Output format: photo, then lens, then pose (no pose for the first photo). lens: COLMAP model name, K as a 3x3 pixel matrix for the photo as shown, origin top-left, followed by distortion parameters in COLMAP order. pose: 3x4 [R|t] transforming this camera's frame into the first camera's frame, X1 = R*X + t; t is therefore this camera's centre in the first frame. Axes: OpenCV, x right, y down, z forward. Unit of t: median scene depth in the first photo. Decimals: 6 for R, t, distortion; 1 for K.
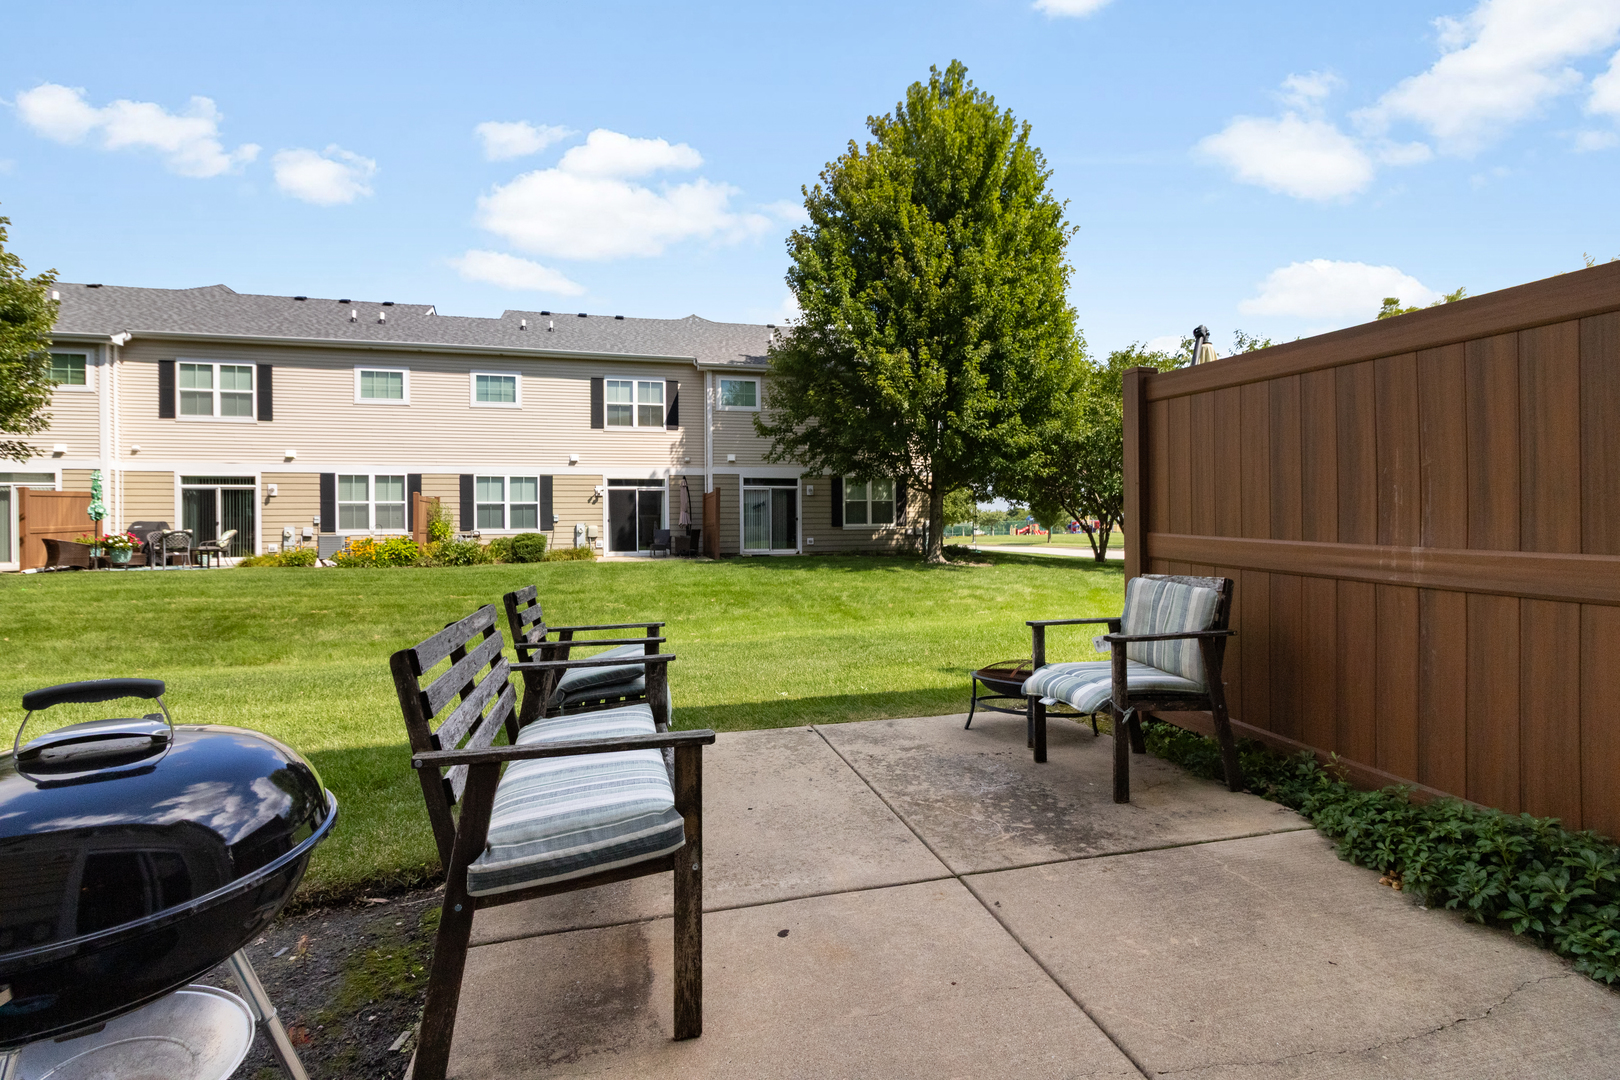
lens RADIAL K [[746.0, 0, 803.7], [0, 746.0, 523.7], [0, 0, 1]] dist [0.008451, -0.000095]
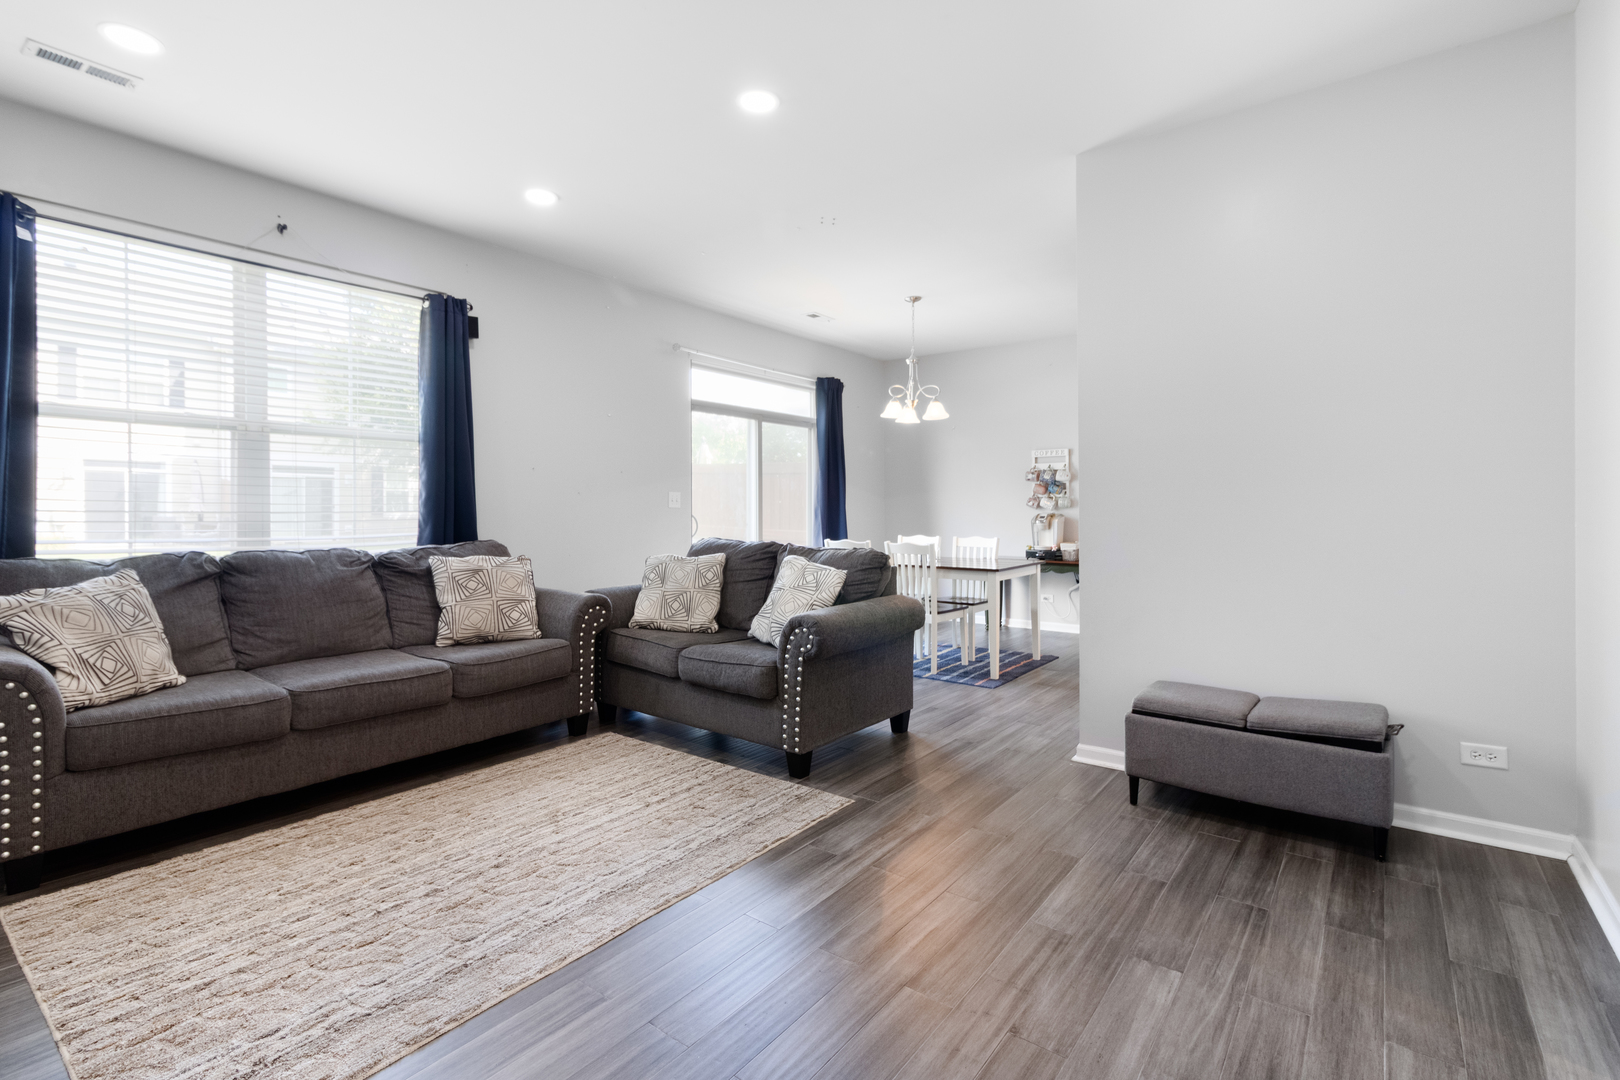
lens RADIAL K [[748.6, 0, 815.3], [0, 748.6, 518.3], [0, 0, 1]] dist [0.001774, 0.000044]
pose [[0.778963, 0.003307, 0.627061, -0.159459], [-0.010470, 0.999915, 0.007733, -0.006393], [-0.626982, -0.012589, 0.778932, -0.253537]]
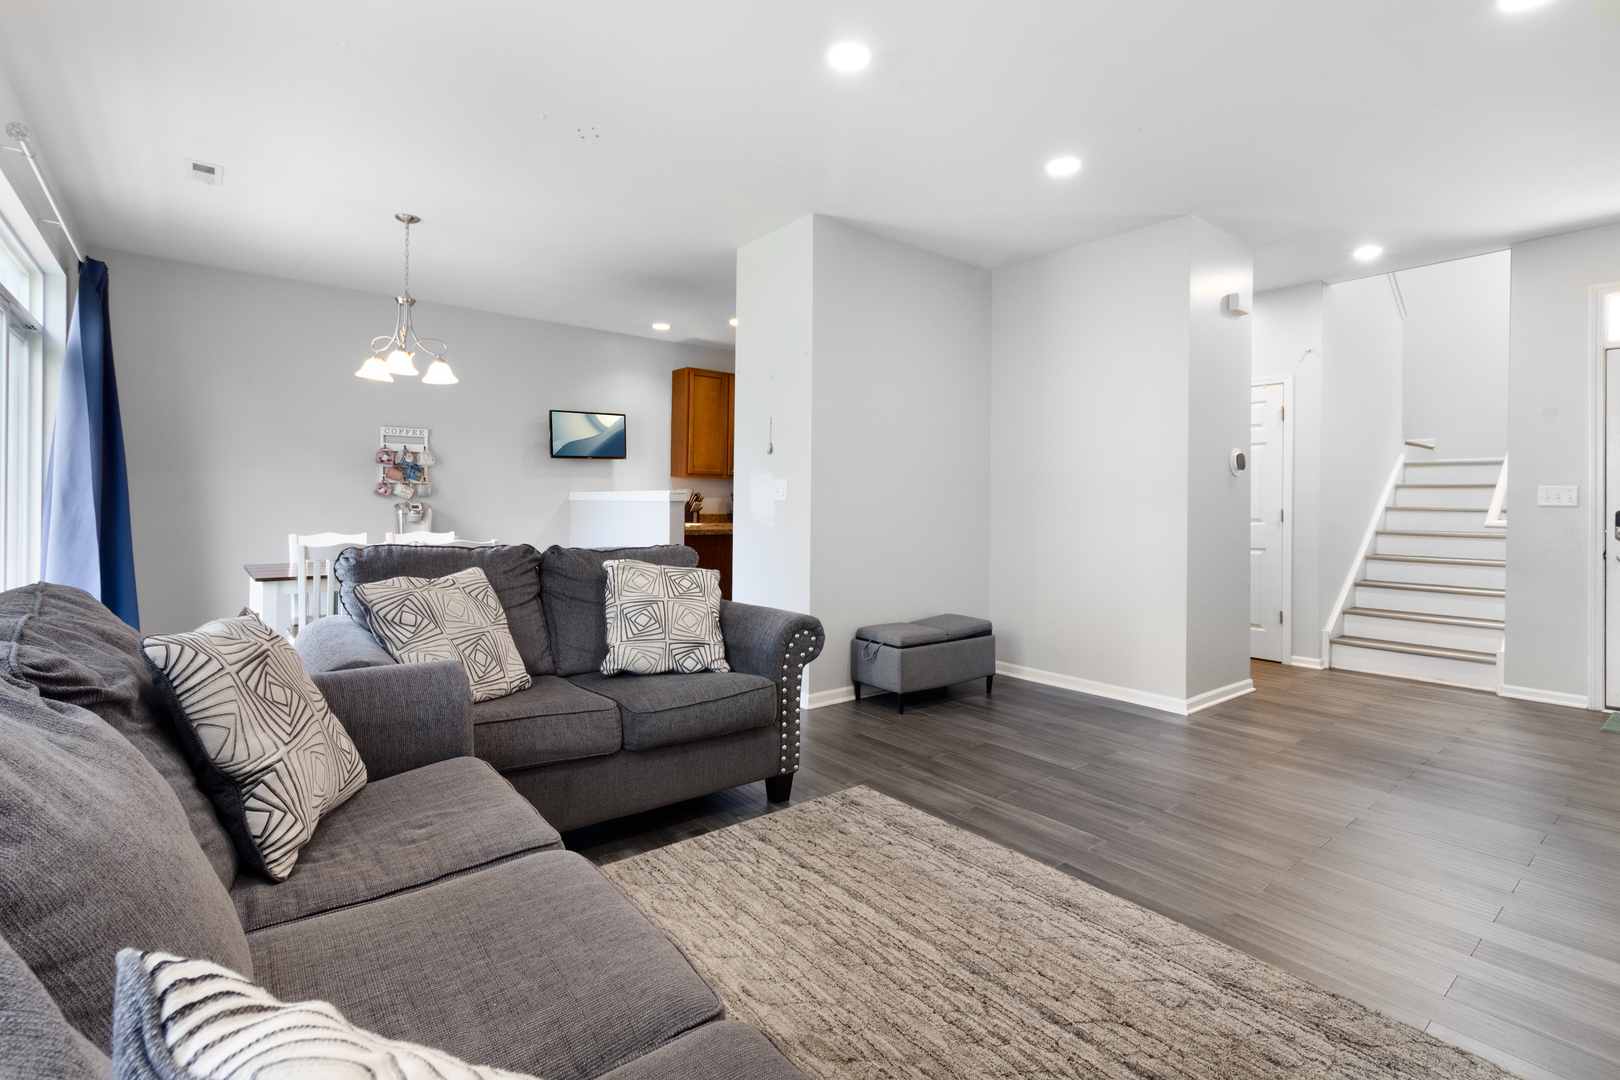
lens RADIAL K [[760.4, 0, 810.5], [0, 760.4, 502.3], [0, 0, 1]] dist [0.002660, 0.000169]
pose [[-0.419293, 0.006690, 0.907826, -0.196262], [-0.009620, 0.999884, -0.011811, -0.005347], [-0.907800, -0.013685, -0.419180, -0.073861]]
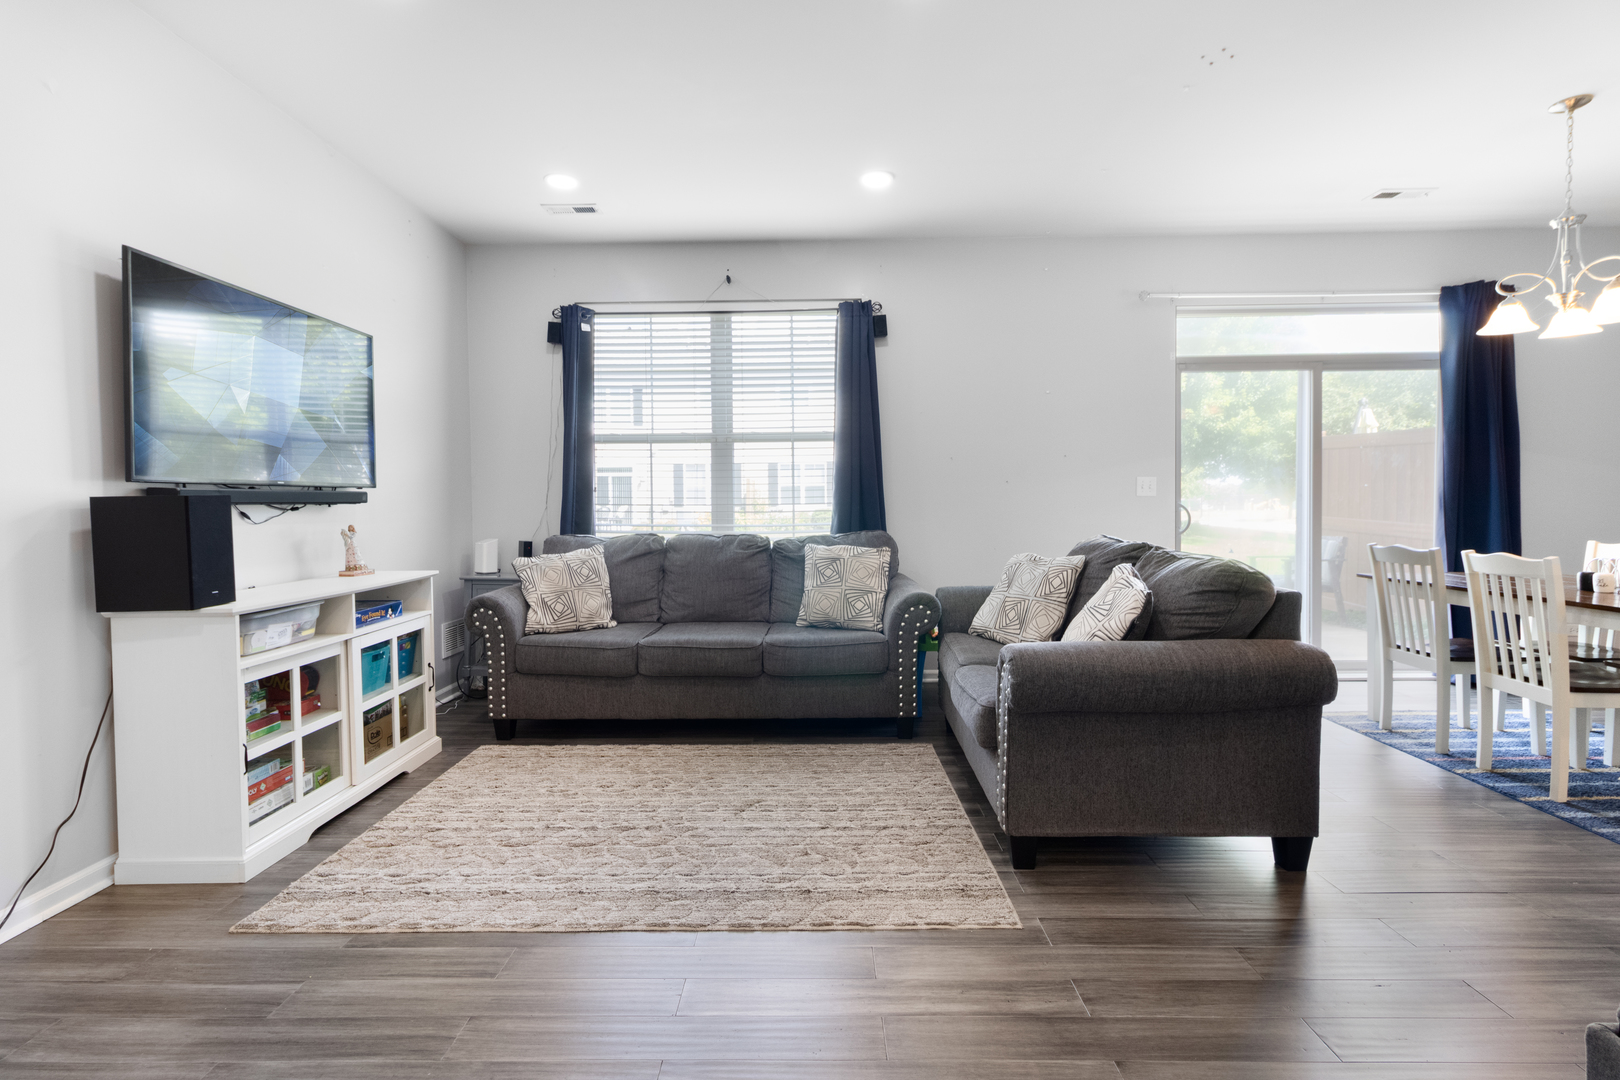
lens RADIAL K [[746.0, 0, 803.7], [0, 746.0, 523.7], [0, 0, 1]] dist [0.008451, -0.000095]
pose [[0.965807, 0.009235, -0.259099, -0.066077], [0.000109, 0.999351, 0.036028, -0.007483], [0.259264, -0.034825, 0.965178, -0.247013]]
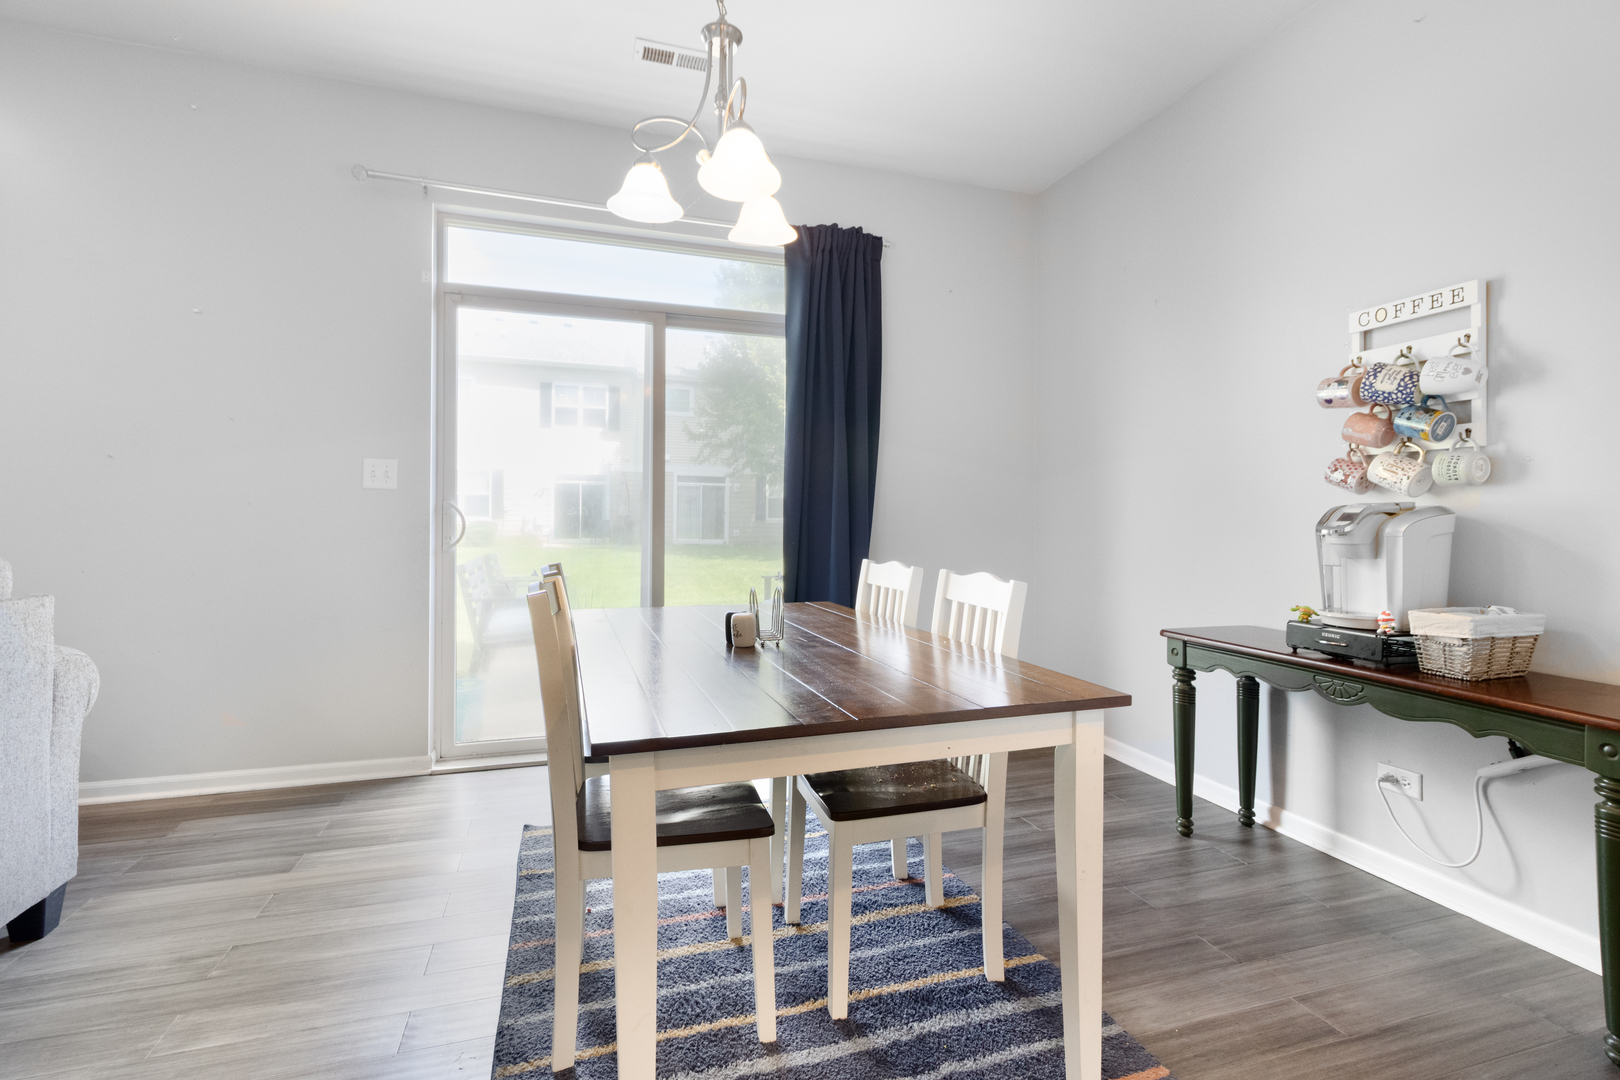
lens RADIAL K [[733.2, 0, 806.1], [0, 733.2, 523.2], [0, 0, 1]] dist [0.000743, -0.000048]
pose [[0.997406, 0.019920, 0.069167, 0.047663], [-0.020595, 0.999747, 0.009063, -0.003903], [-0.068969, -0.010464, 0.997564, -0.150637]]
